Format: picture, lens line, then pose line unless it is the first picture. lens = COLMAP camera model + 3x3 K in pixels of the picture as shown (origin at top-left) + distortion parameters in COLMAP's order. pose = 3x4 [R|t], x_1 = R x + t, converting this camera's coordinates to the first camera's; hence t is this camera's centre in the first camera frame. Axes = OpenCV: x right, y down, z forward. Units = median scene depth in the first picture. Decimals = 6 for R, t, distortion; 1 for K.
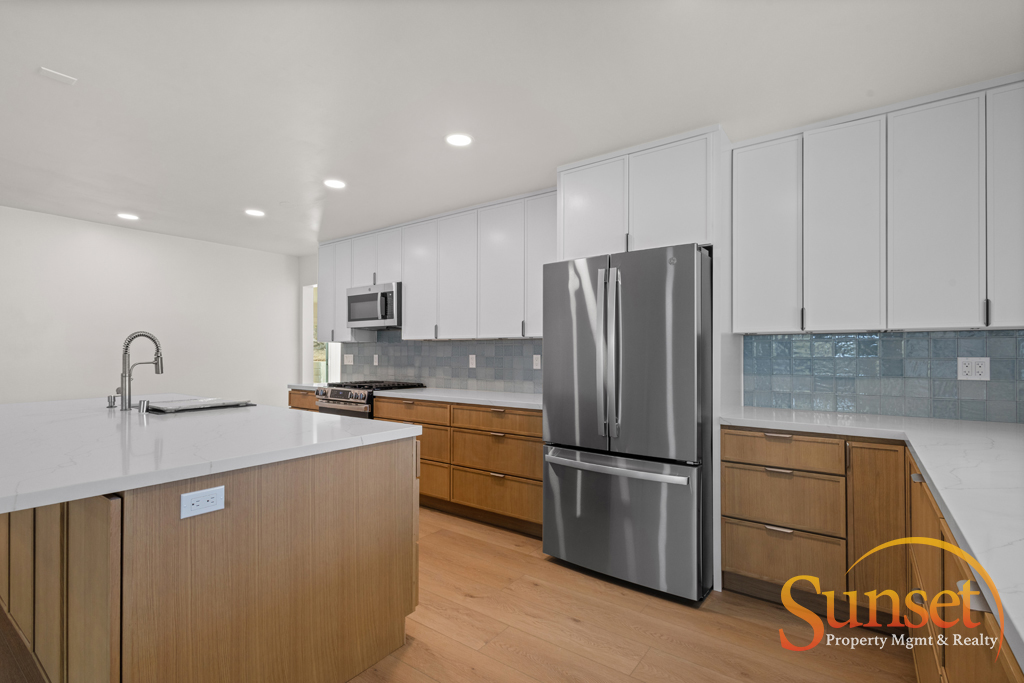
lens RADIAL K [[478.7, 0, 507.1], [0, 478.7, 350.8], [0, 0, 1]] dist [0.002758, -0.000005]
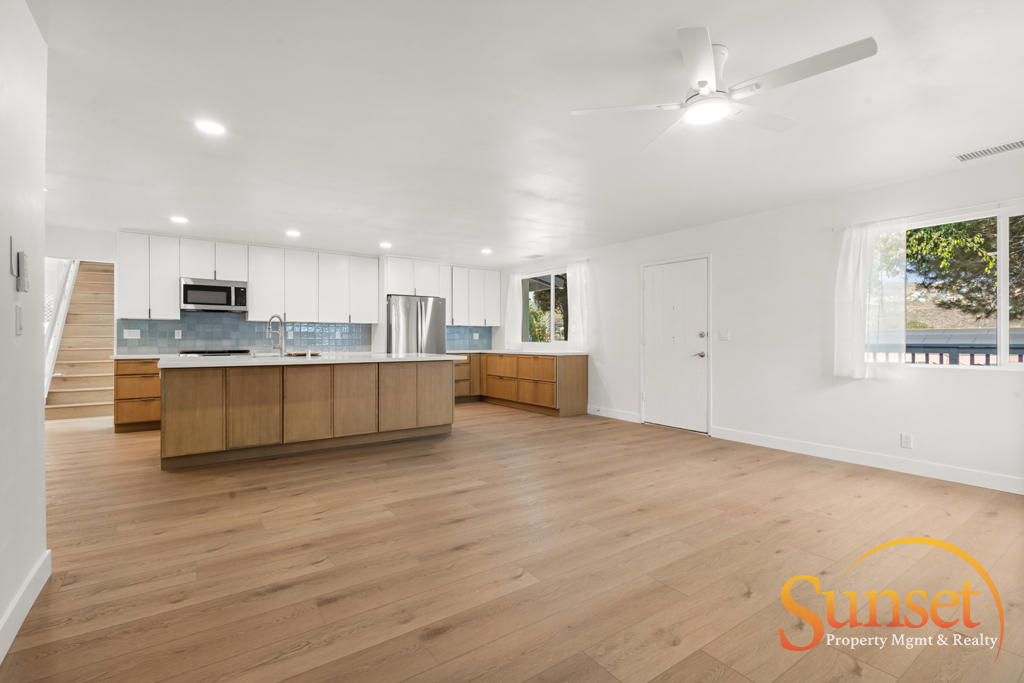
lens RADIAL K [[468.9, 0, 513.3], [0, 468.9, 340.6], [0, 0, 1]] dist [0.010220, -0.000802]
pose [[0.304012, -0.003441, 0.952662, -1.502657], [-0.006363, 0.999964, 0.005643, 0.028668], [-0.952647, -0.007778, 0.303980, -0.263210]]
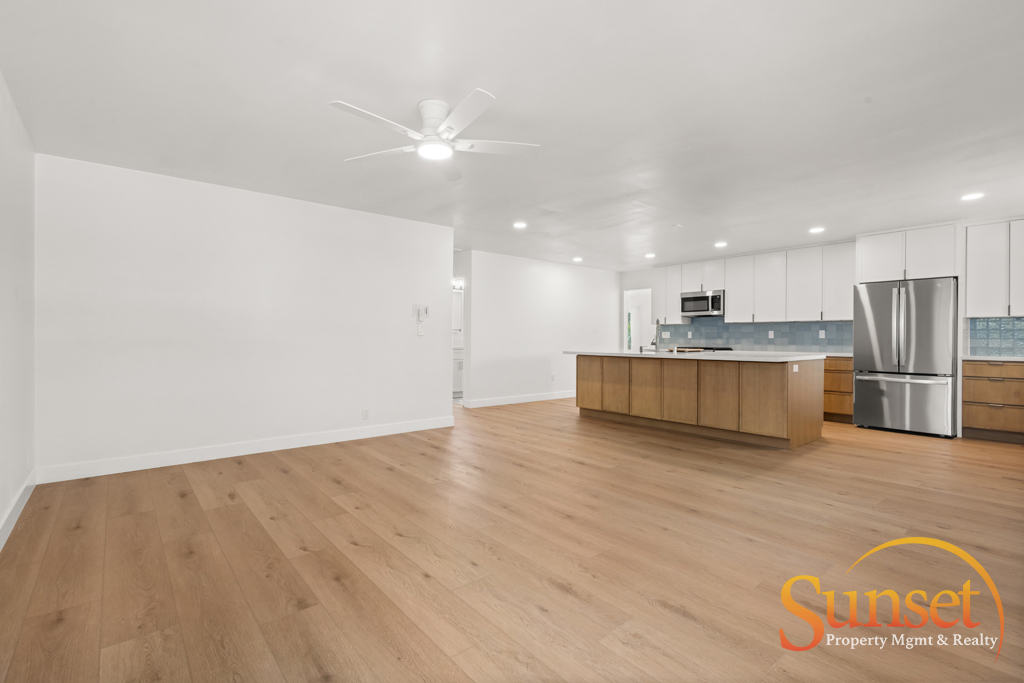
lens RADIAL K [[468.9, 0, 513.3], [0, 468.9, 340.6], [0, 0, 1]] dist [0.010220, -0.000802]
pose [[0.974511, 0.002999, -0.224320, -0.646323], [-0.000617, 0.999943, 0.010689, 0.028059], [0.224339, -0.010278, 0.974457, -0.944590]]
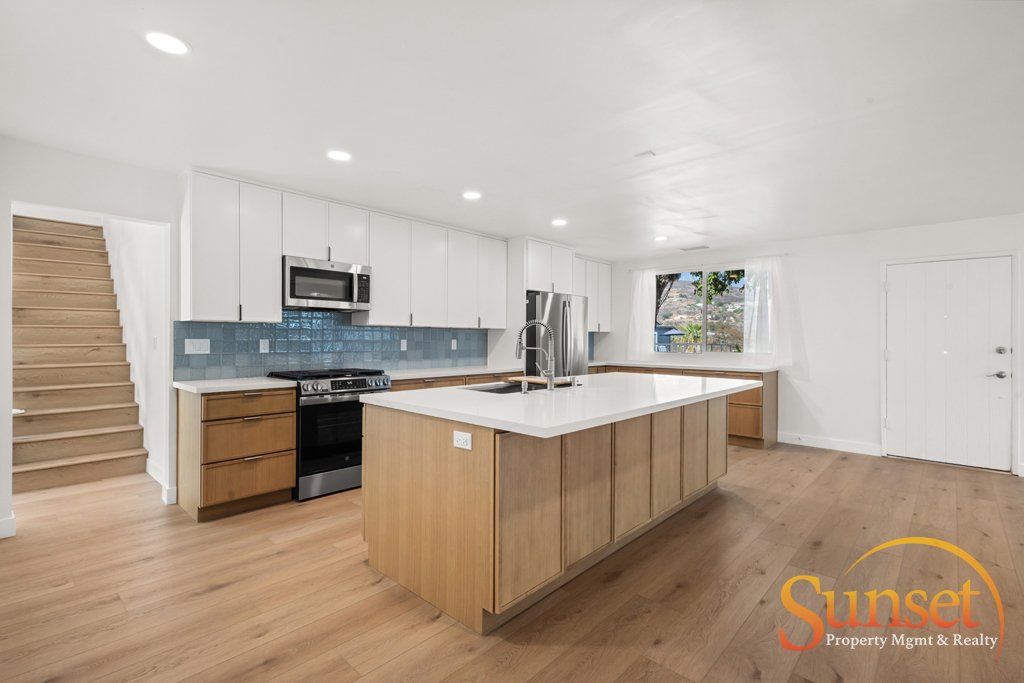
lens RADIAL K [[468.9, 0, 513.3], [0, 468.9, 340.6], [0, 0, 1]] dist [0.010220, -0.000802]
pose [[0.106957, -0.005393, 0.994249, -1.269132], [-0.012601, 0.999898, 0.006779, -0.000387], [-0.994184, -0.013254, 0.106878, 0.652832]]
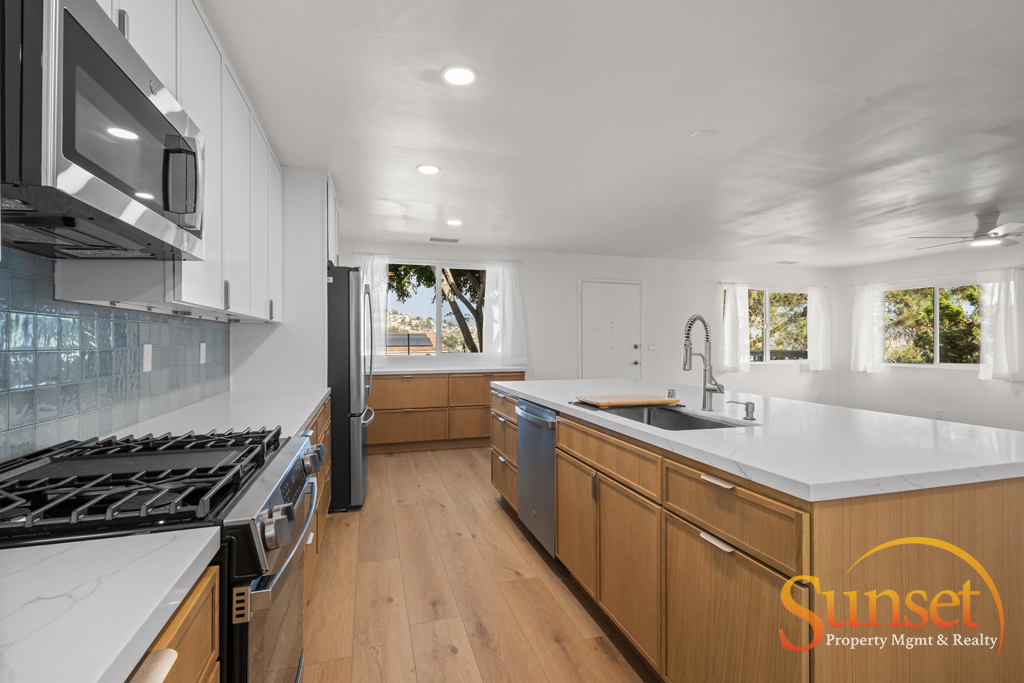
lens RADIAL K [[468.9, 0, 513.3], [0, 468.9, 340.6], [0, 0, 1]] dist [0.010220, -0.000802]
pose [[-0.808186, -0.002850, 0.588921, -0.668995], [-0.006639, 0.999969, -0.004271, 0.005009], [-0.588890, -0.007361, -0.808180, 1.241001]]
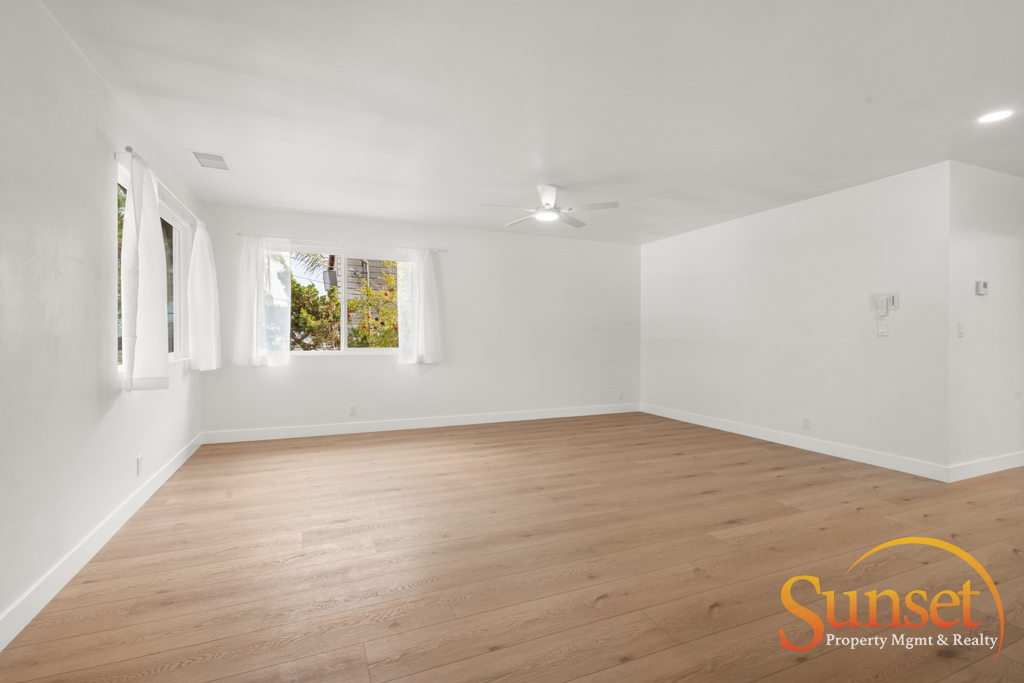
lens RADIAL K [[468.9, 0, 513.3], [0, 468.9, 340.6], [0, 0, 1]] dist [0.010220, -0.000802]
pose [[-0.493589, 0.001806, -0.869693, 0.034026], [0.001240, 0.999998, 0.001373, 0.036396], [0.869694, -0.000401, -0.493591, 0.140958]]
